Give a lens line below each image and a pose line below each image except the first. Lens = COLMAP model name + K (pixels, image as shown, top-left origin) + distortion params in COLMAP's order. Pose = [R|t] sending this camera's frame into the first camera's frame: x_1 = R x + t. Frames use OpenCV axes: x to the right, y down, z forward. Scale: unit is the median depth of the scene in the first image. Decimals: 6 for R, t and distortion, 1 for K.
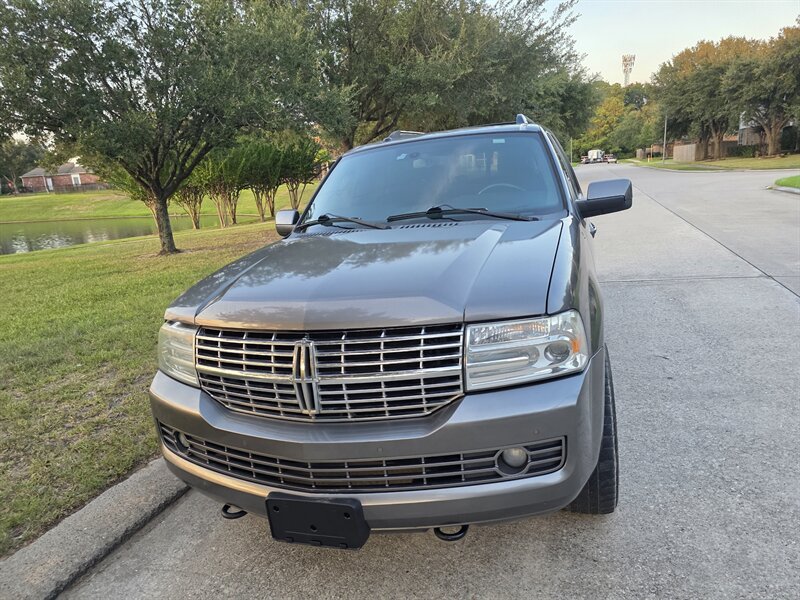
lens RADIAL K [[540.7, 0, 407.8], [0, 540.7, 295.0], [0, 0, 1]] dist [0.065739, -0.064429]
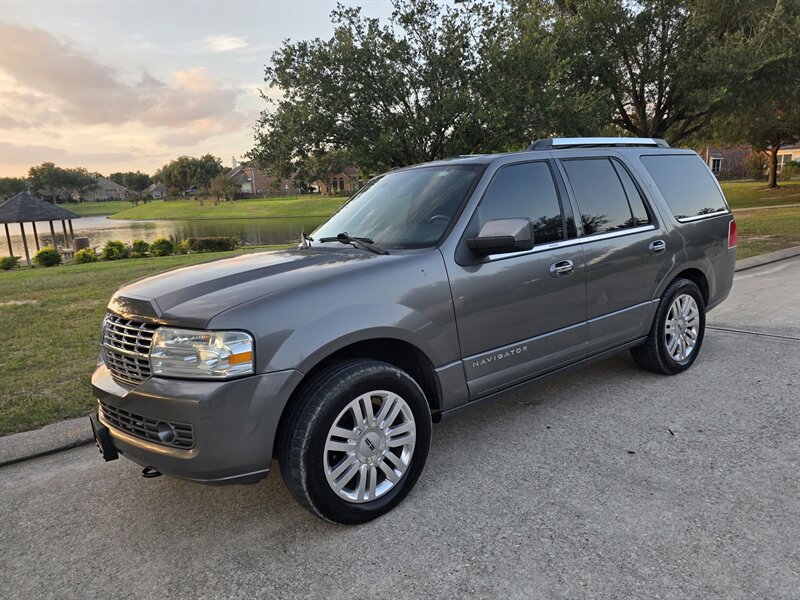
lens RADIAL K [[539.6, 0, 405.8], [0, 539.6, 301.6], [0, 0, 1]] dist [0.061837, -0.061994]
pose [[0.808426, 0.142283, -0.571142, 0.645513], [-0.135304, 0.989280, 0.054933, -0.077680], [0.572835, 0.032869, 0.819011, 0.103601]]
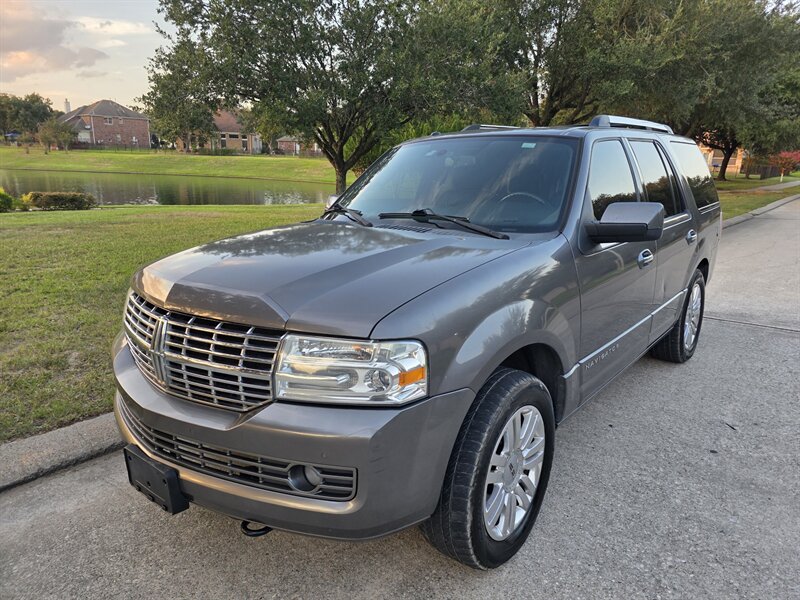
lens RADIAL K [[541.0, 0, 402.6], [0, 541.0, 303.5], [0, 0, 1]] dist [0.062407, -0.063512]
pose [[0.919603, 0.182284, -0.347998, 0.296782], [-0.167042, 0.983200, 0.073590, -0.049665], [0.355565, -0.009543, 0.934603, 0.067991]]
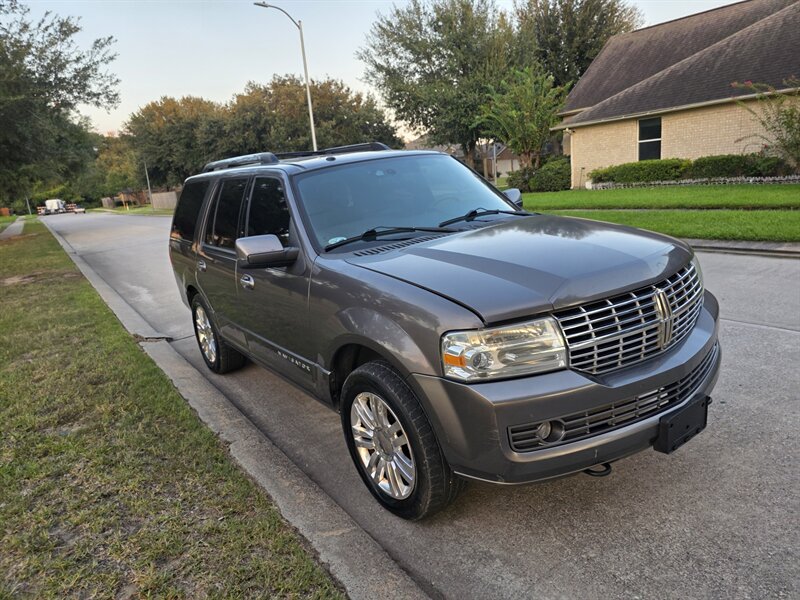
lens RADIAL K [[540.7, 0, 407.8], [0, 540.7, 295.0], [0, 0, 1]] dist [0.065739, -0.064429]
pose [[0.567908, -0.171610, 0.805004, -0.570278], [0.241905, 0.969630, 0.036047, -0.047883], [-0.786742, 0.174263, 0.592174, 0.275557]]
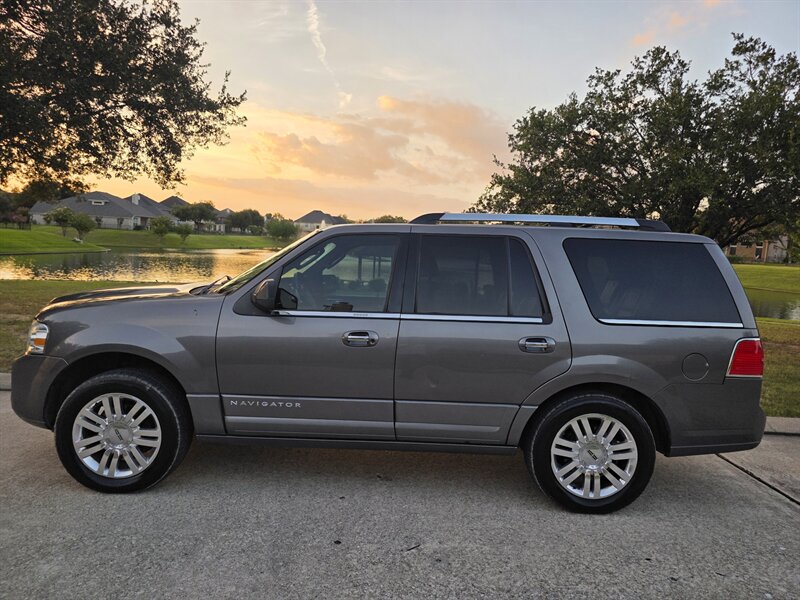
lens RADIAL K [[539.6, 0, 405.8], [0, 539.6, 301.6], [0, 0, 1]] dist [0.061837, -0.061994]
pose [[0.275514, 0.177167, -0.944830, 1.189558], [-0.279825, 0.955088, 0.097493, -0.285337], [0.919669, 0.237526, 0.312715, 0.761561]]
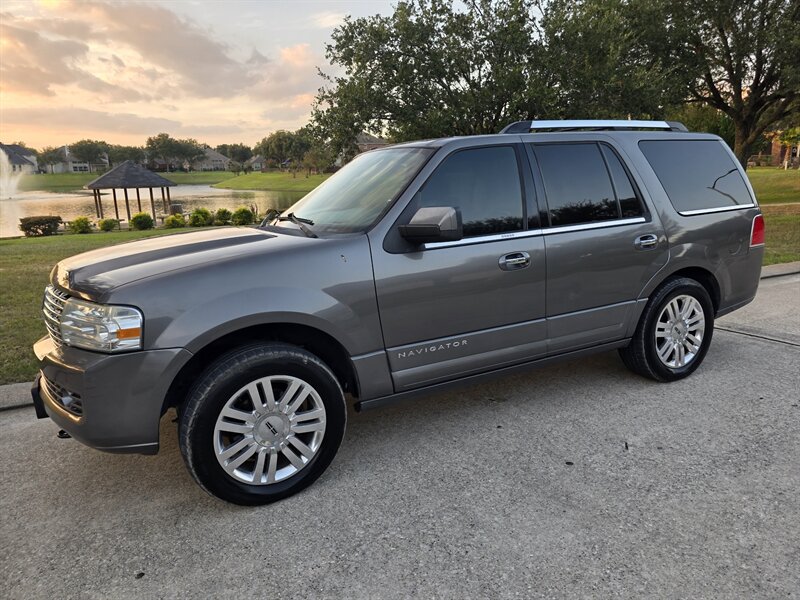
lens RADIAL K [[540.0, 0, 402.5], [0, 540.0, 285.1], [0, 0, 1]] dist [0.064773, -0.067976]
pose [[0.699082, 0.195360, -0.687836, 0.798788], [-0.182257, 0.978864, 0.092782, -0.126502], [0.691424, 0.060501, 0.719912, 0.258498]]
